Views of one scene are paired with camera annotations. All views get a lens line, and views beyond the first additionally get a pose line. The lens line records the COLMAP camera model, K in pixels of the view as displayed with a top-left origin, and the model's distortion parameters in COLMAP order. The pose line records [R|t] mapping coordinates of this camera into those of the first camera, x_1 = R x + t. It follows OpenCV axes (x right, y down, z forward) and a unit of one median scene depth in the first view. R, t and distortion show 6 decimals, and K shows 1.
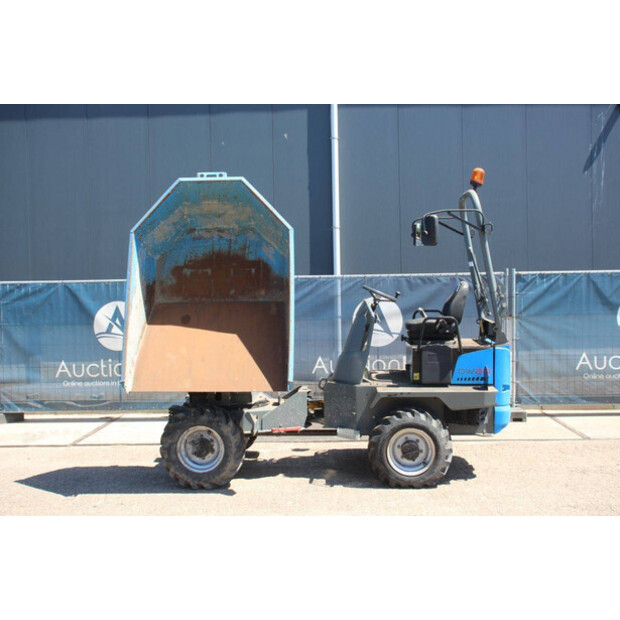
lens RADIAL K [[719.9, 0, 310.0], [0, 719.9, 310.0], [0, 0, 1]] dist [-0.004757, 0.005432]
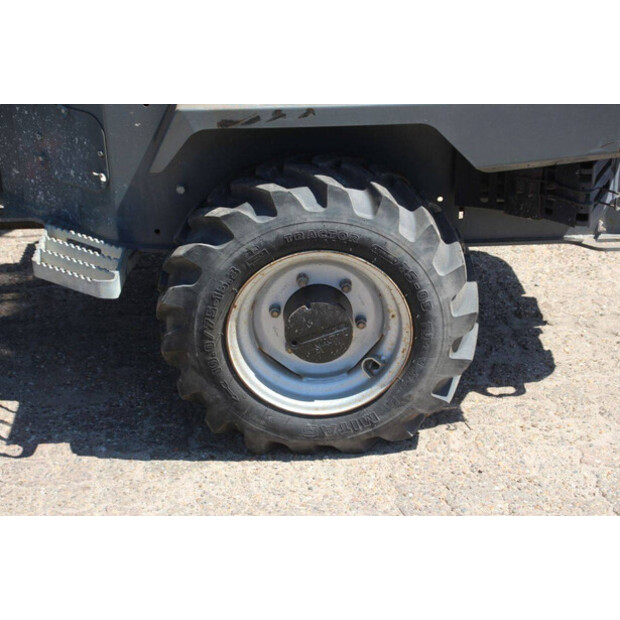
lens RADIAL K [[1265.8, 0, 310.0], [0, 1265.8, 310.0], [0, 0, 1]] dist [0.319983, 0.082091]
pose [[0.996315, -0.045486, 0.072713, 0.092603], [0.012770, 0.917007, 0.398666, 0.006642], [-0.084813, -0.396269, 0.914209, 0.522093]]
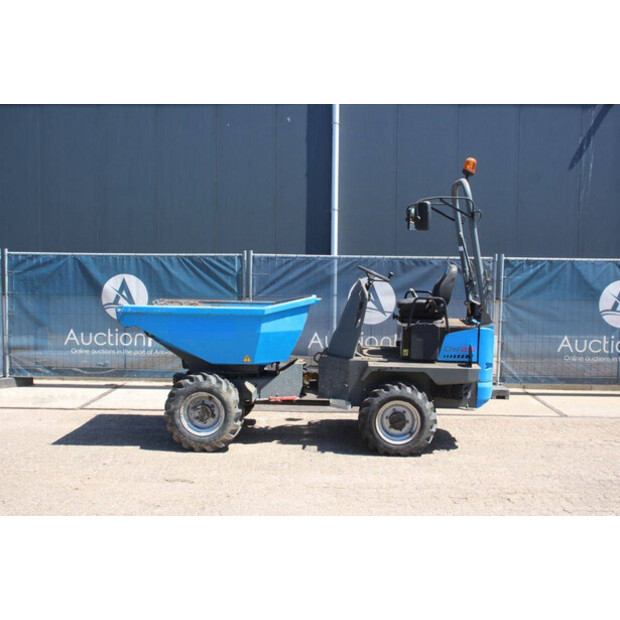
lens RADIAL K [[704.7, 0, 310.0], [0, 704.7, 310.0], [0, 0, 1]] dist [-0.018481, 0.011573]
pose [[0.999560, 0.029221, 0.005150, -0.001119], [-0.029363, 0.999112, 0.030211, 0.001700], [-0.004263, -0.030349, 0.999530, -0.038623]]
